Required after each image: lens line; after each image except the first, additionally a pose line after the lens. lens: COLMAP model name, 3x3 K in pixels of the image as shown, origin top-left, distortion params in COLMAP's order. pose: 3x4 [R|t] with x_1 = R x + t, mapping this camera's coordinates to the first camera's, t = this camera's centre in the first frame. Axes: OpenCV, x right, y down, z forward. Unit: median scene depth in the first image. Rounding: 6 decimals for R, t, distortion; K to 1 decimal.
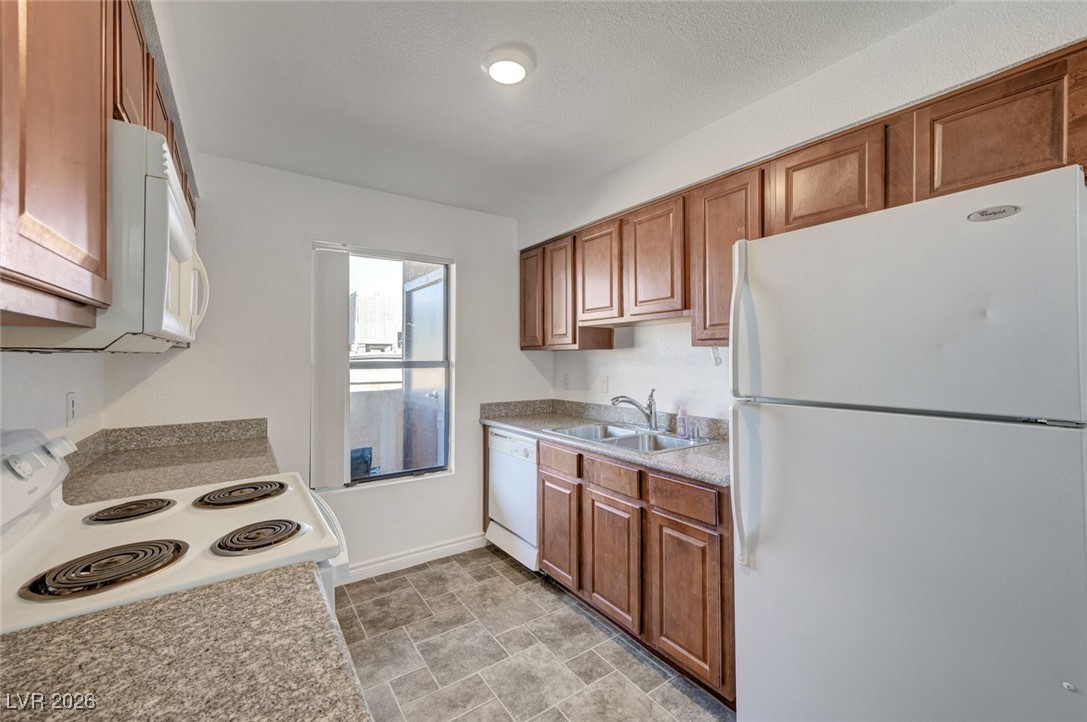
lens RADIAL K [[433.8, 0, 541.4], [0, 433.8, 351.9], [0, 0, 1]] dist [0.011034, 0.000424]
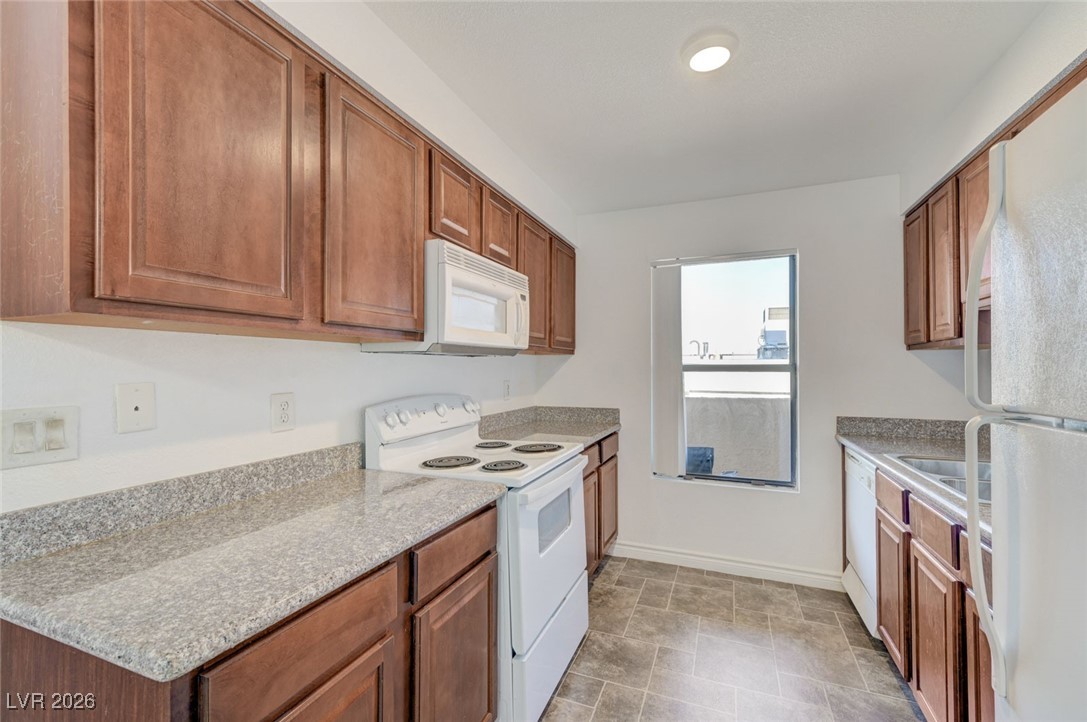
lens RADIAL K [[459.3, 0, 543.5], [0, 459.3, 364.4], [0, 0, 1]] dist [0.005345, 0.002368]
pose [[0.544461, -0.005678, -0.838767, 0.350227], [0.011287, 0.999936, 0.000558, 0.017612], [0.838710, -0.009771, 0.544491, 0.077717]]
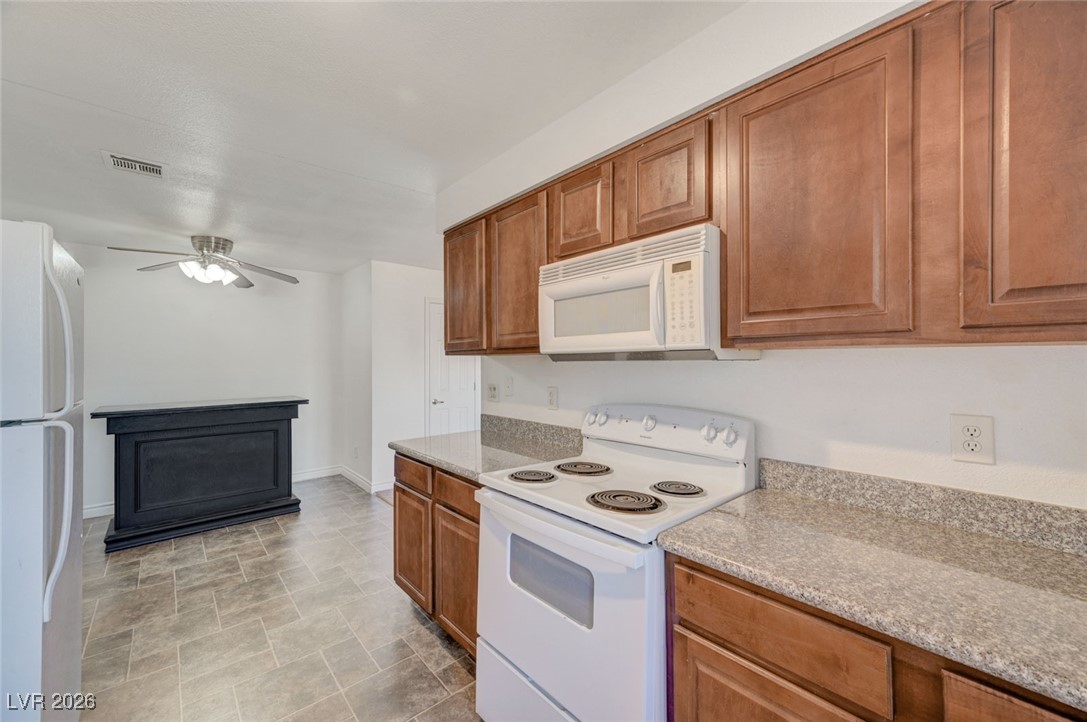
lens RADIAL K [[433.8, 0, 545.9], [0, 433.8, 355.0], [0, 0, 1]] dist [0.011034, 0.000424]
pose [[-0.993330, -0.003821, -0.115241, -0.872965], [-0.000754, 0.999645, -0.026650, 0.016222], [0.115302, -0.026385, -0.992980, 2.018995]]
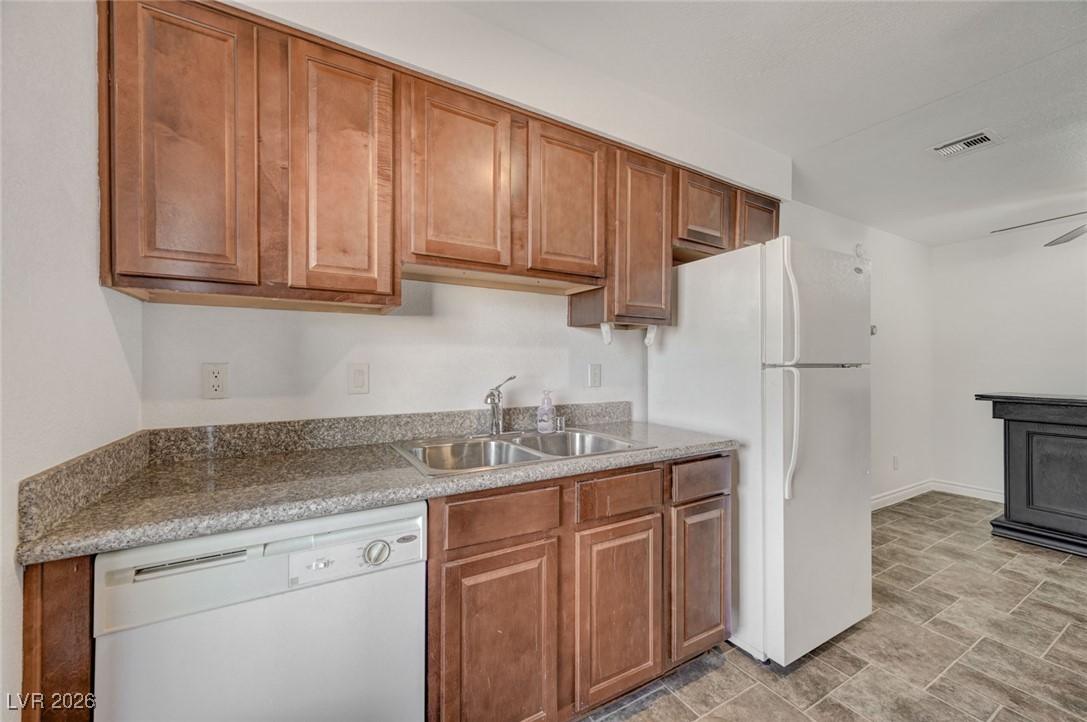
lens RADIAL K [[433.8, 0, 542.6], [0, 433.8, 362.1], [0, 0, 1]] dist [0.011034, 0.000424]
pose [[0.060430, -0.006619, 0.998150, -1.104414], [-0.022026, 0.999726, 0.007963, 0.069270], [-0.997929, -0.022466, 0.060268, 1.843844]]
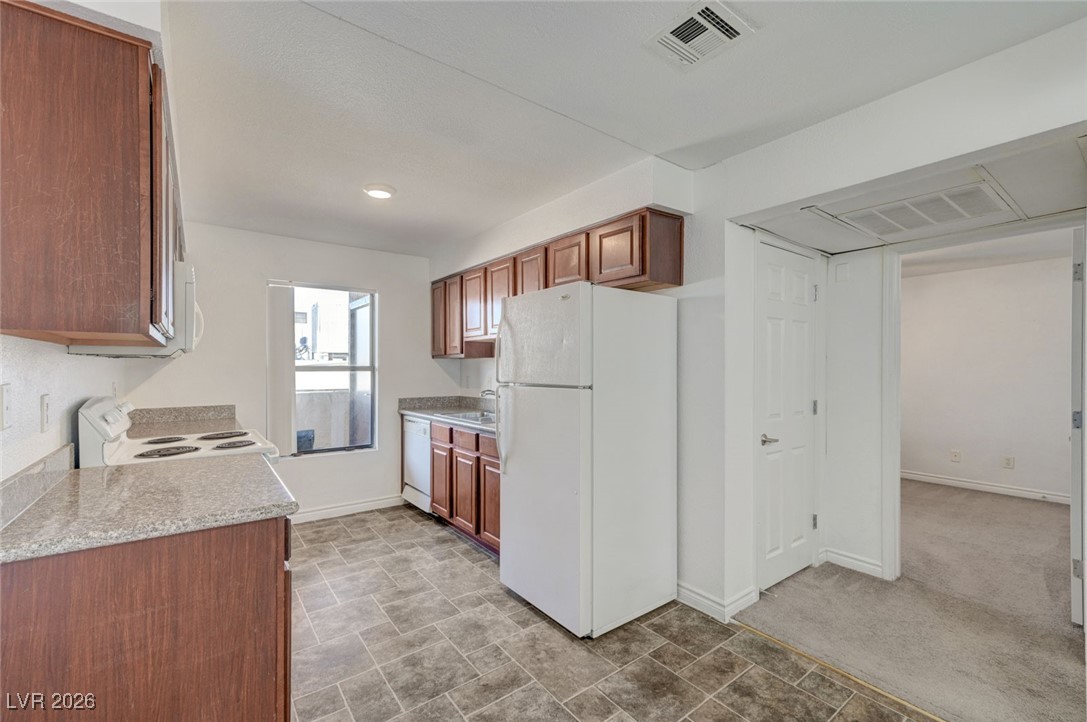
lens RADIAL K [[459.3, 0, 547.6], [0, 459.3, 370.3], [0, 0, 1]] dist [0.005345, 0.002368]
pose [[0.998949, 0.001292, 0.045818, 0.305110], [-0.002168, 0.999816, 0.019077, 0.006570], [-0.045785, -0.019156, 0.998768, -0.518808]]
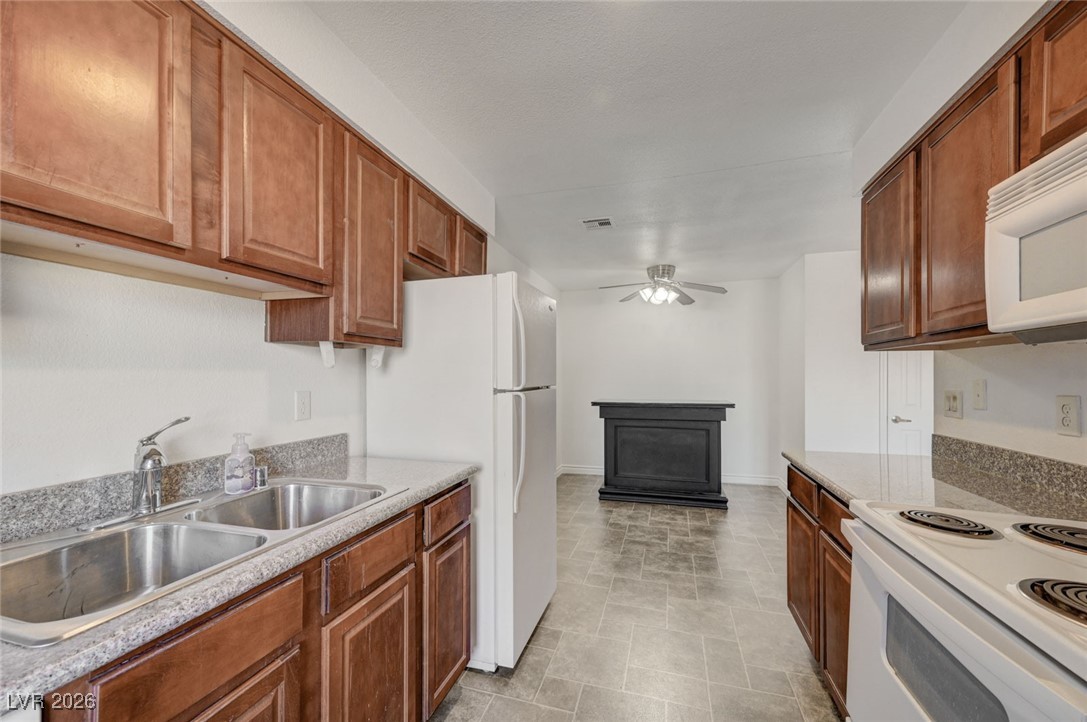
lens RADIAL K [[433.8, 0, 546.4], [0, 433.8, 374.6], [0, 0, 1]] dist [0.011034, 0.000424]
pose [[-0.631440, -0.006617, 0.775397, -1.013817], [-0.019051, 0.999794, -0.006982, 0.050387], [-0.775191, -0.019181, -0.631436, 1.924222]]
